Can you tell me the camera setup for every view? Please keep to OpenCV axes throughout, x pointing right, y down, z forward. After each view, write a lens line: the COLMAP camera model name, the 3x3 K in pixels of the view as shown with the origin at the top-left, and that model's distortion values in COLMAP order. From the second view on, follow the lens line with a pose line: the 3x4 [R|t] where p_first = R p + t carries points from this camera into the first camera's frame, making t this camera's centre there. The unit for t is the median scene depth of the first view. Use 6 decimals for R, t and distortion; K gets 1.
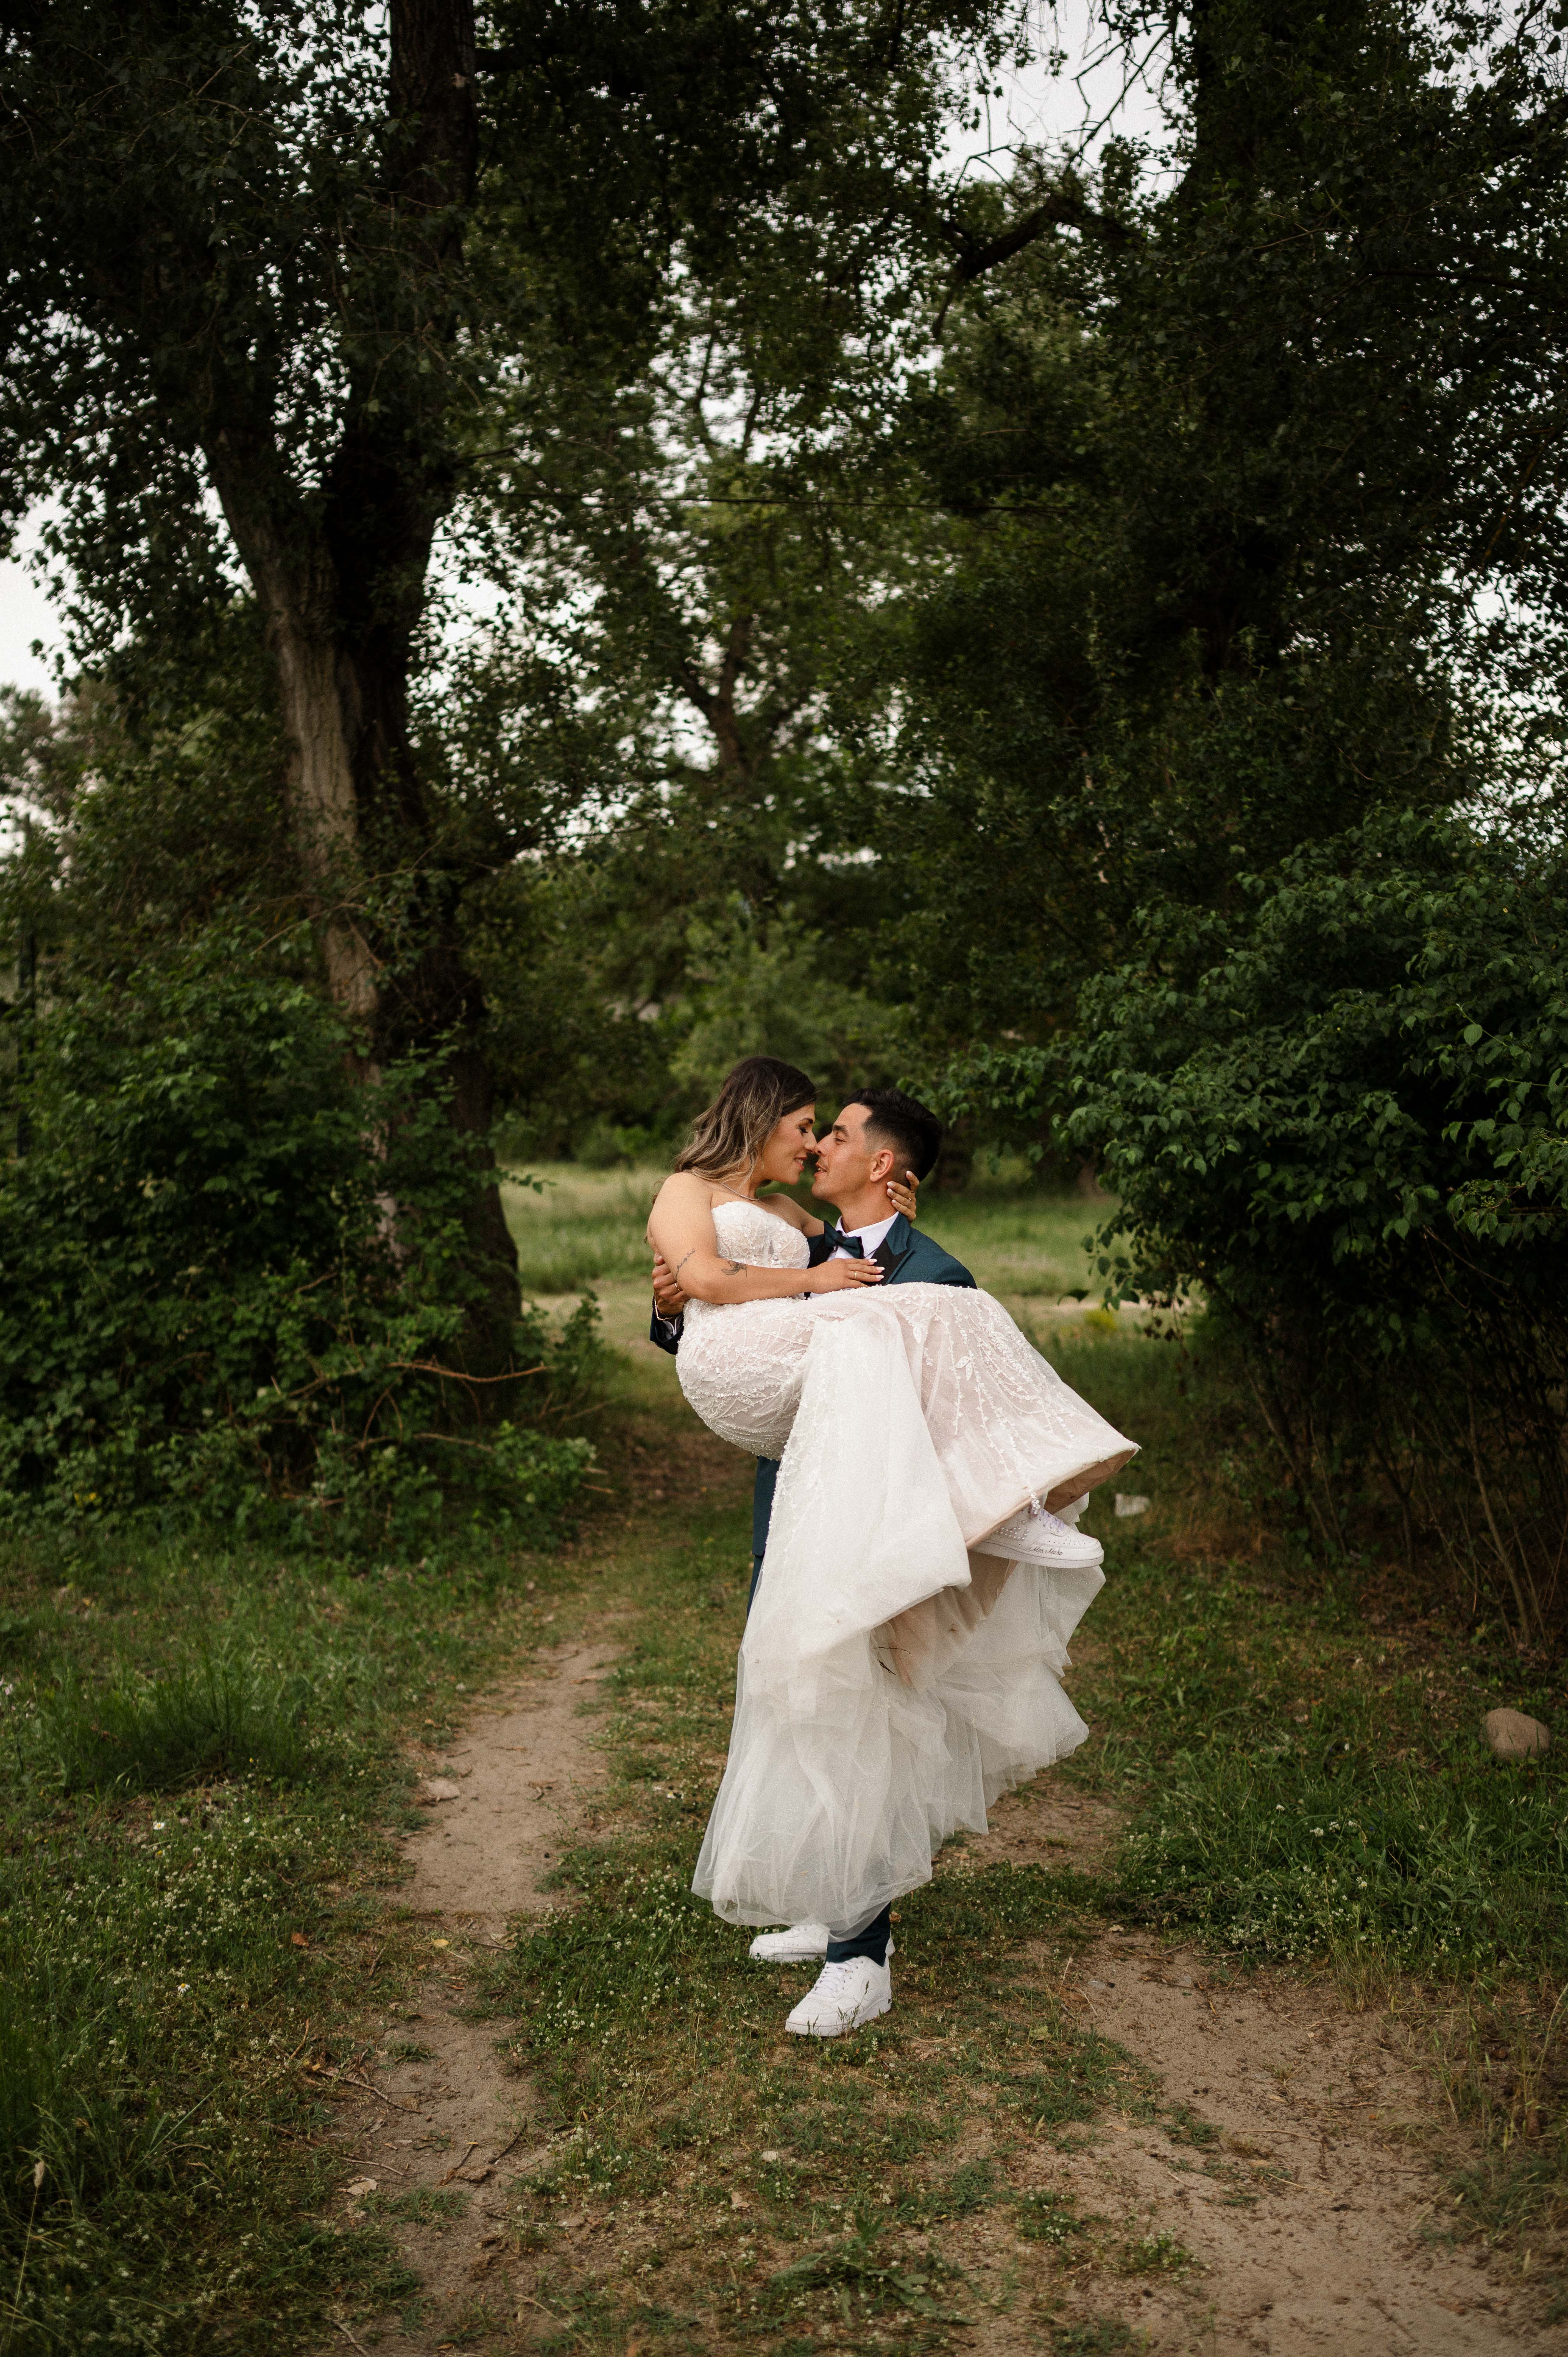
lens RADIAL K [[2507.3, 0, 784.0], [0, 2507.3, 1178.5], [0, 0, 1]] dist [0.004044, -0.020517]
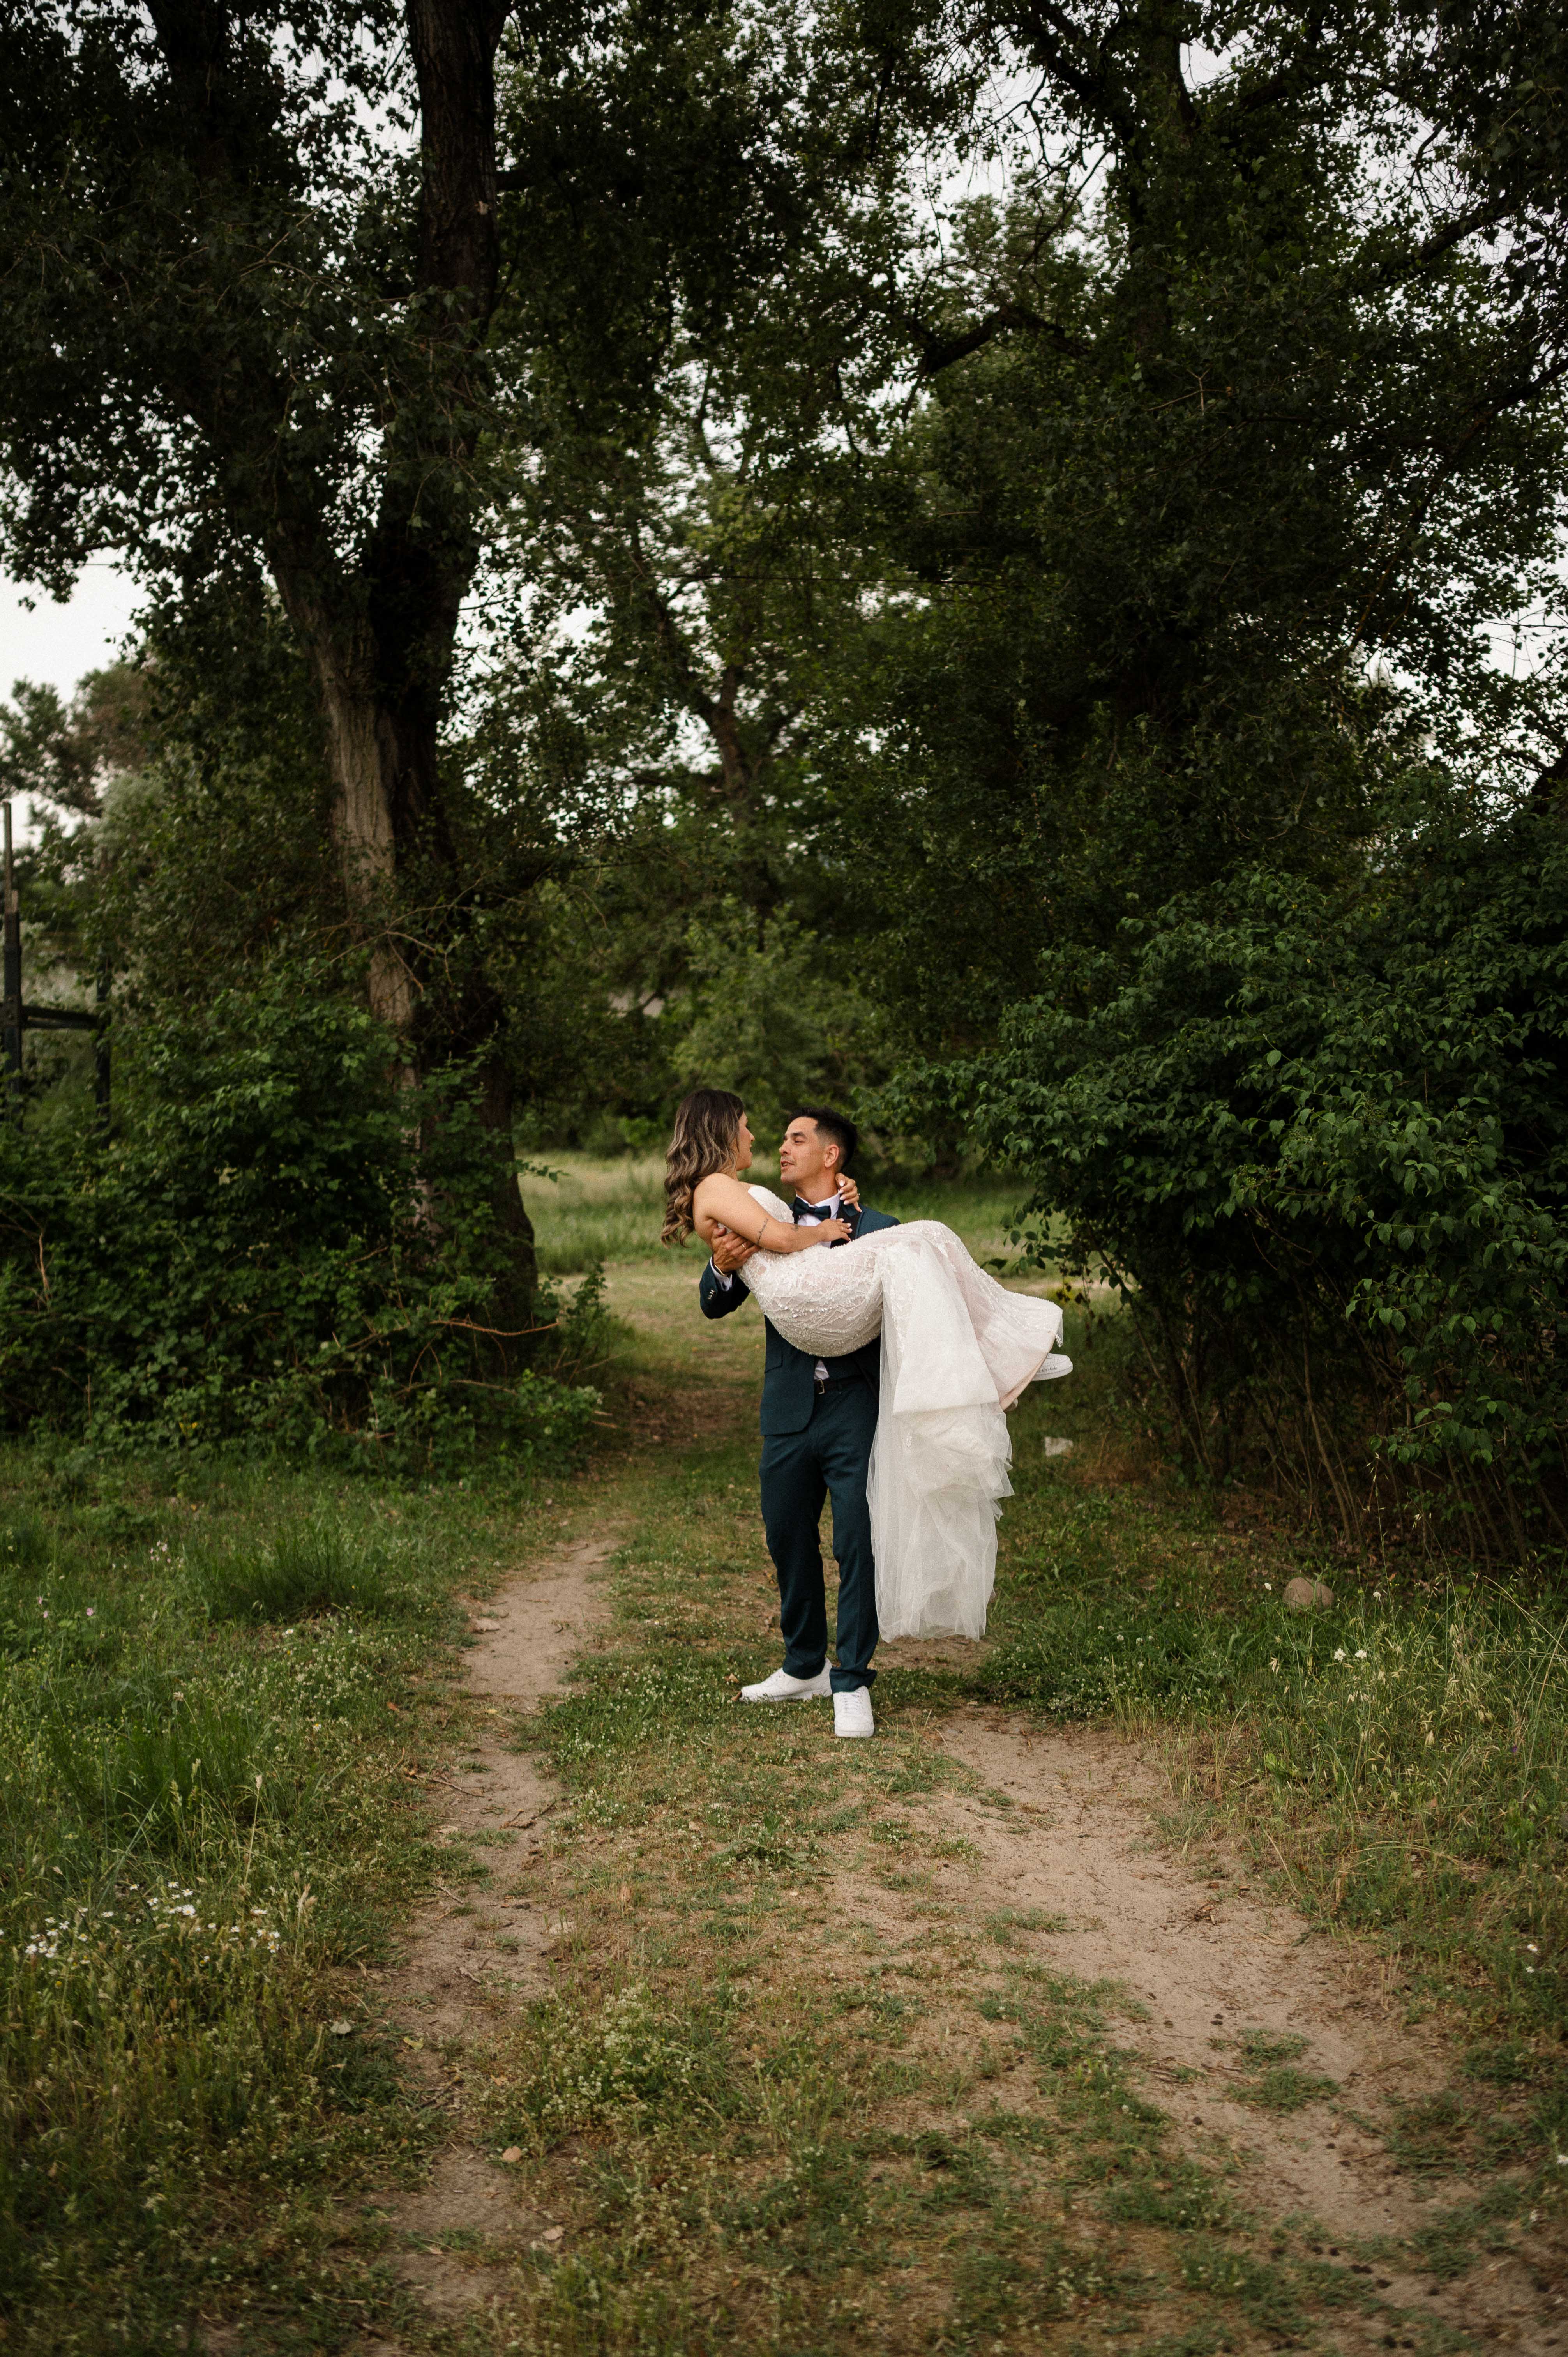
lens RADIAL K [[2507.3, 0, 784.0], [0, 2507.3, 1178.5], [0, 0, 1]] dist [0.004044, -0.020517]
pose [[0.999997, 0.000798, -0.002401, 0.014754], [-0.000786, 0.999989, 0.004613, -0.000579], [0.002405, -0.004612, 0.999986, -0.197649]]
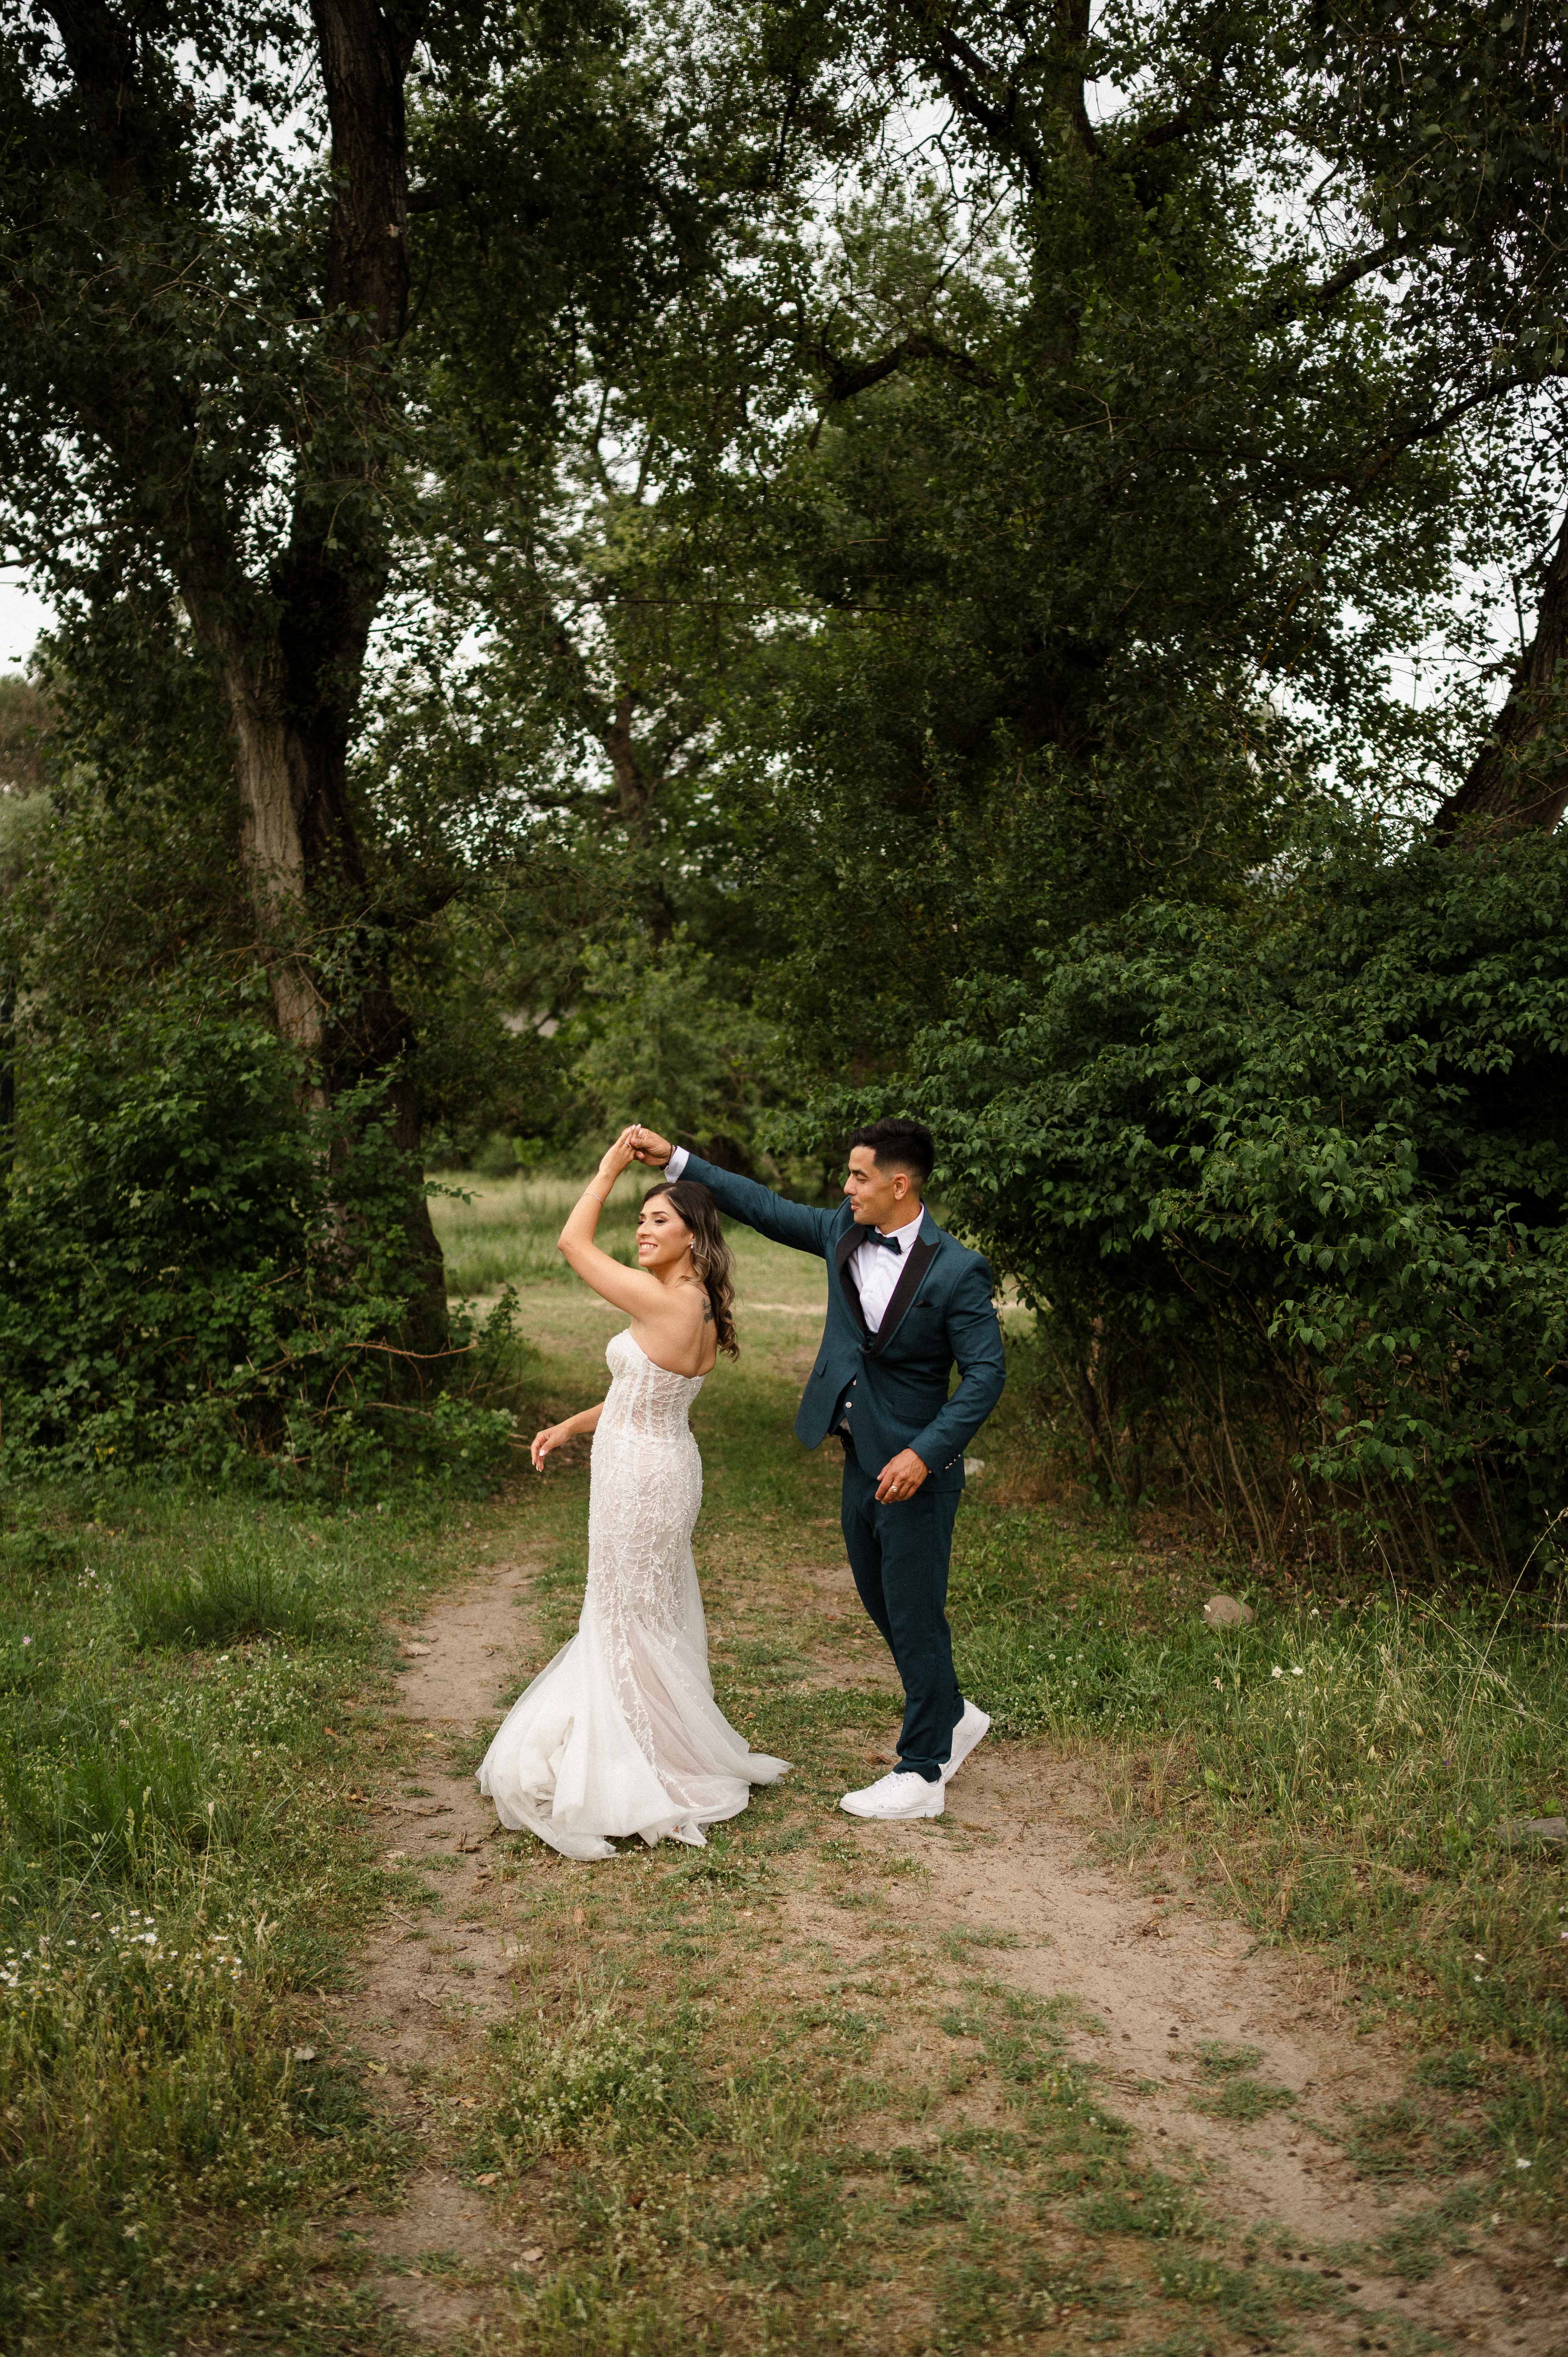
lens RADIAL K [[2507.3, 0, 784.0], [0, 2507.3, 1178.5], [0, 0, 1]] dist [0.004044, -0.020517]
pose [[0.999110, 0.000804, 0.042168, 0.001360], [-0.000667, 0.999994, -0.003267, -0.002001], [-0.042170, 0.003235, 0.999105, -0.203154]]
